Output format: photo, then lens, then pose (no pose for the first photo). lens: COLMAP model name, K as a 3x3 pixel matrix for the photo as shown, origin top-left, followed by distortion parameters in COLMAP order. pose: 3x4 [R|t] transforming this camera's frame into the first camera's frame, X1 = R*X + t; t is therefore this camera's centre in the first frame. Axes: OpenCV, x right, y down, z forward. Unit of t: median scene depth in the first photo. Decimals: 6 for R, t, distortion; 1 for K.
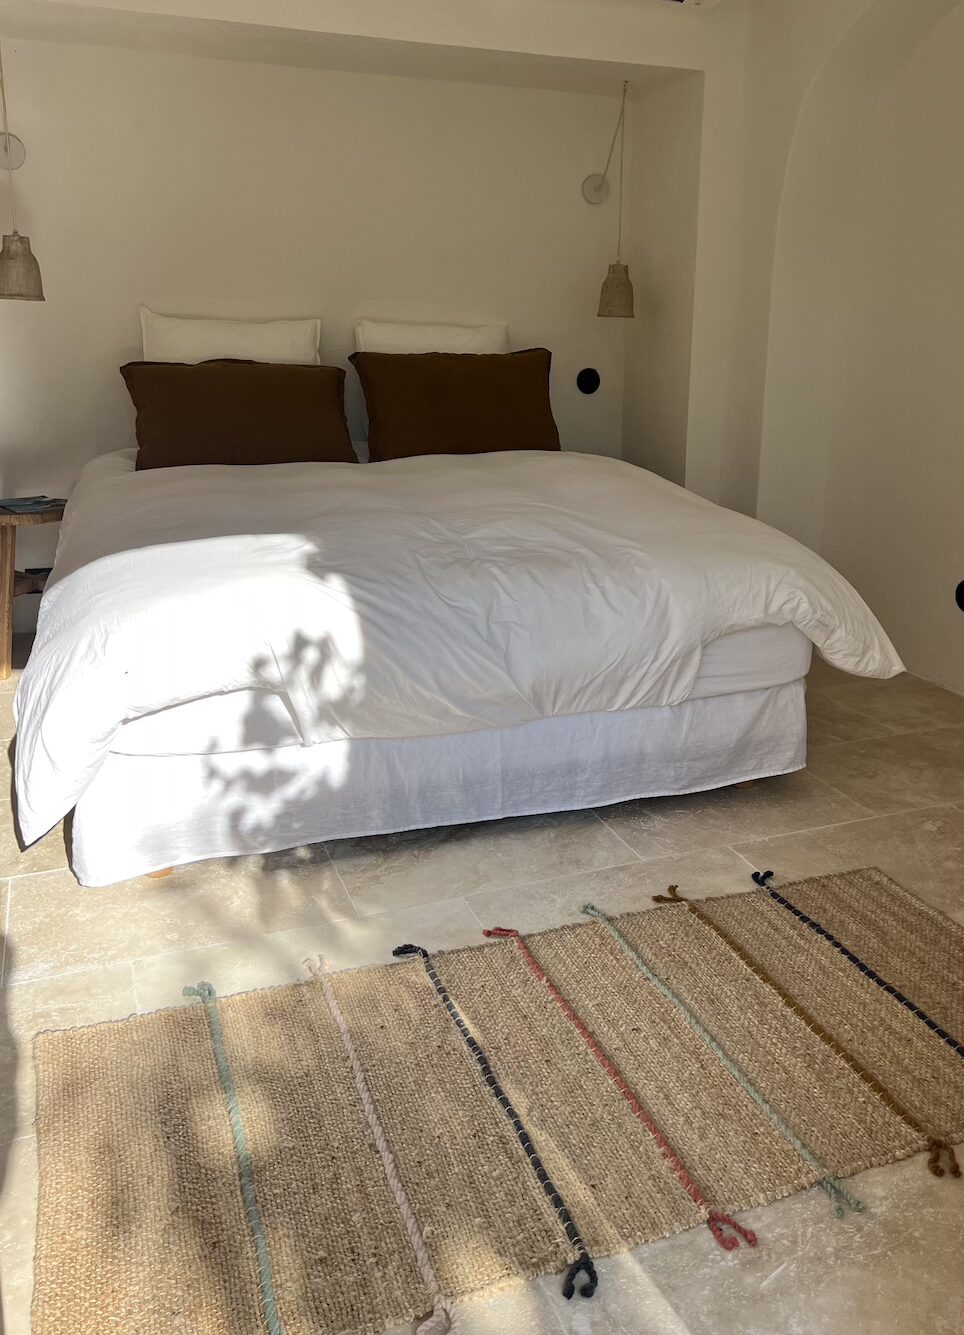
lens RADIAL K [[1147.4, 0, 567.6], [0, 1147.4, 605.2], [0, 0, 1]] dist [0.018988, 0.002054]
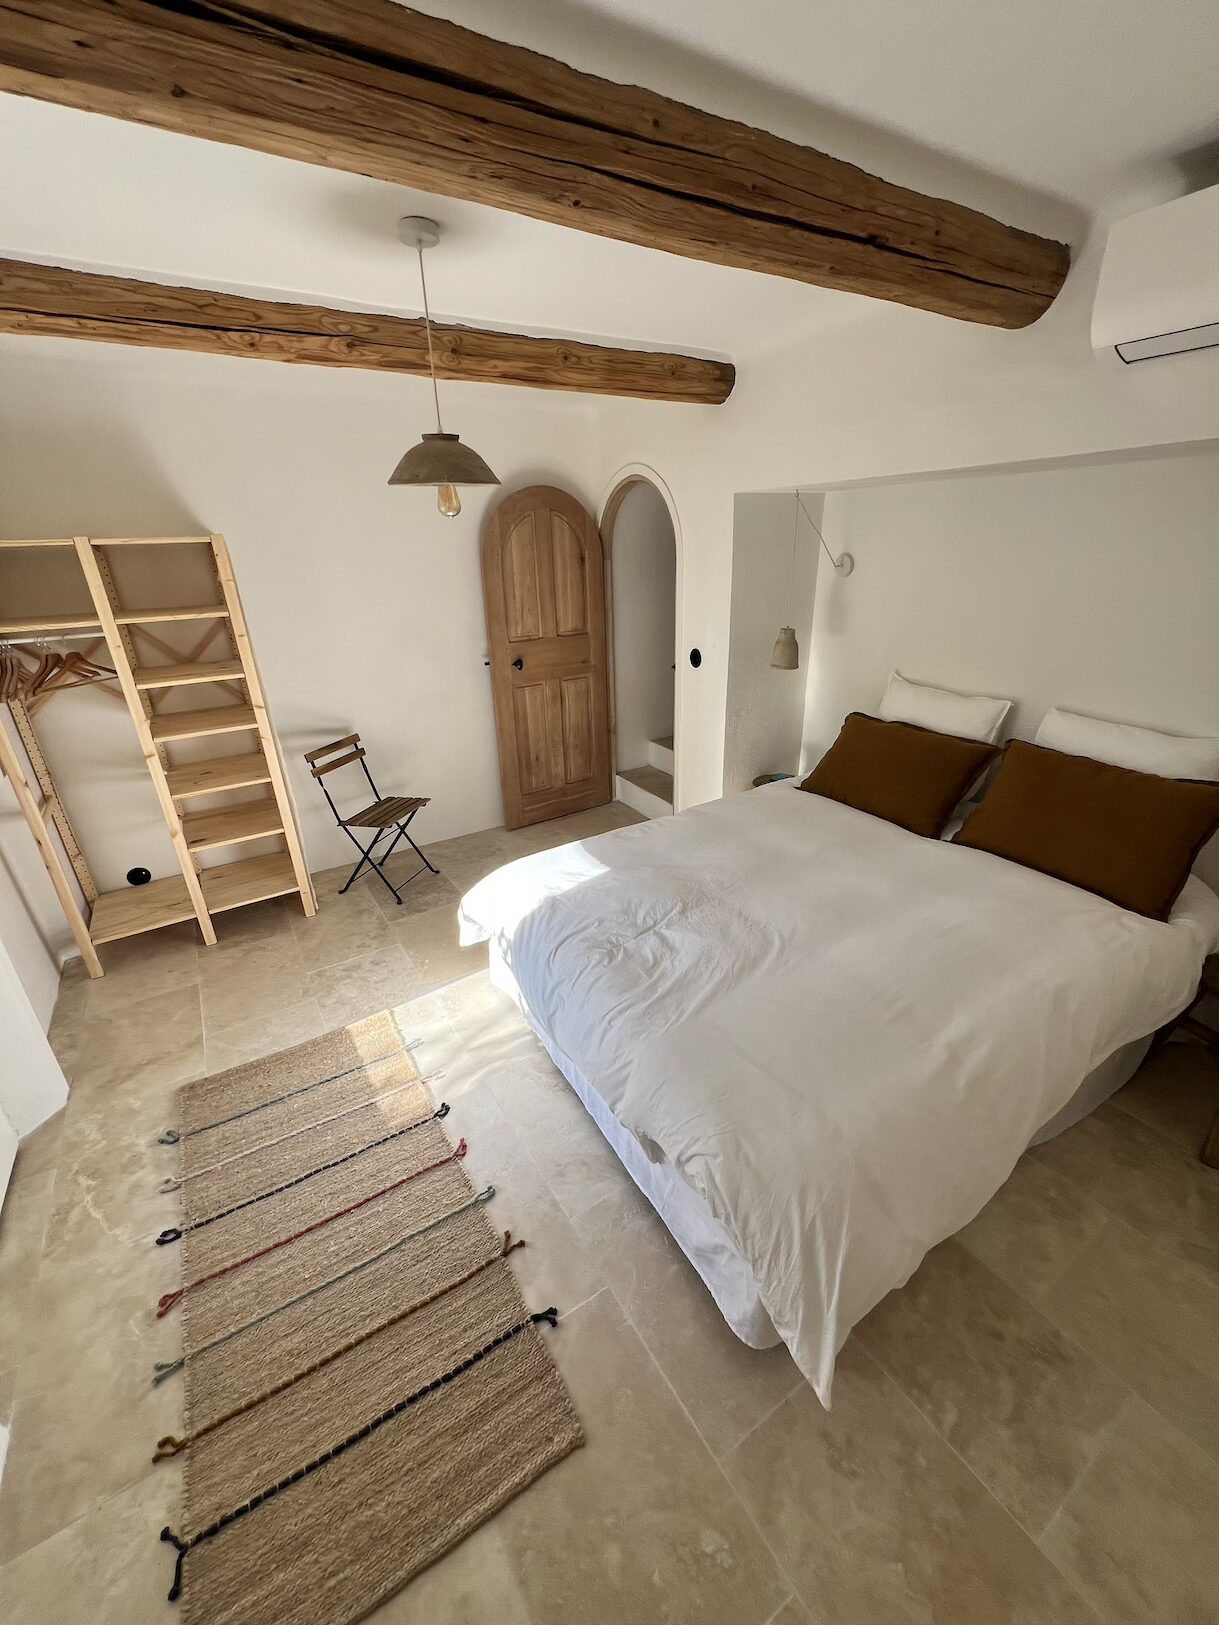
lens RADIAL K [[648.0, 0, 602.5], [0, 648.0, 816.5], [0, 0, 1]] dist [-0.002471, -0.000022]
pose [[0.150039, 0.359339, -0.921067, 0.584660], [-0.214482, 0.921257, 0.324474, -0.443820], [0.965135, 0.148869, 0.215296, 0.816047]]
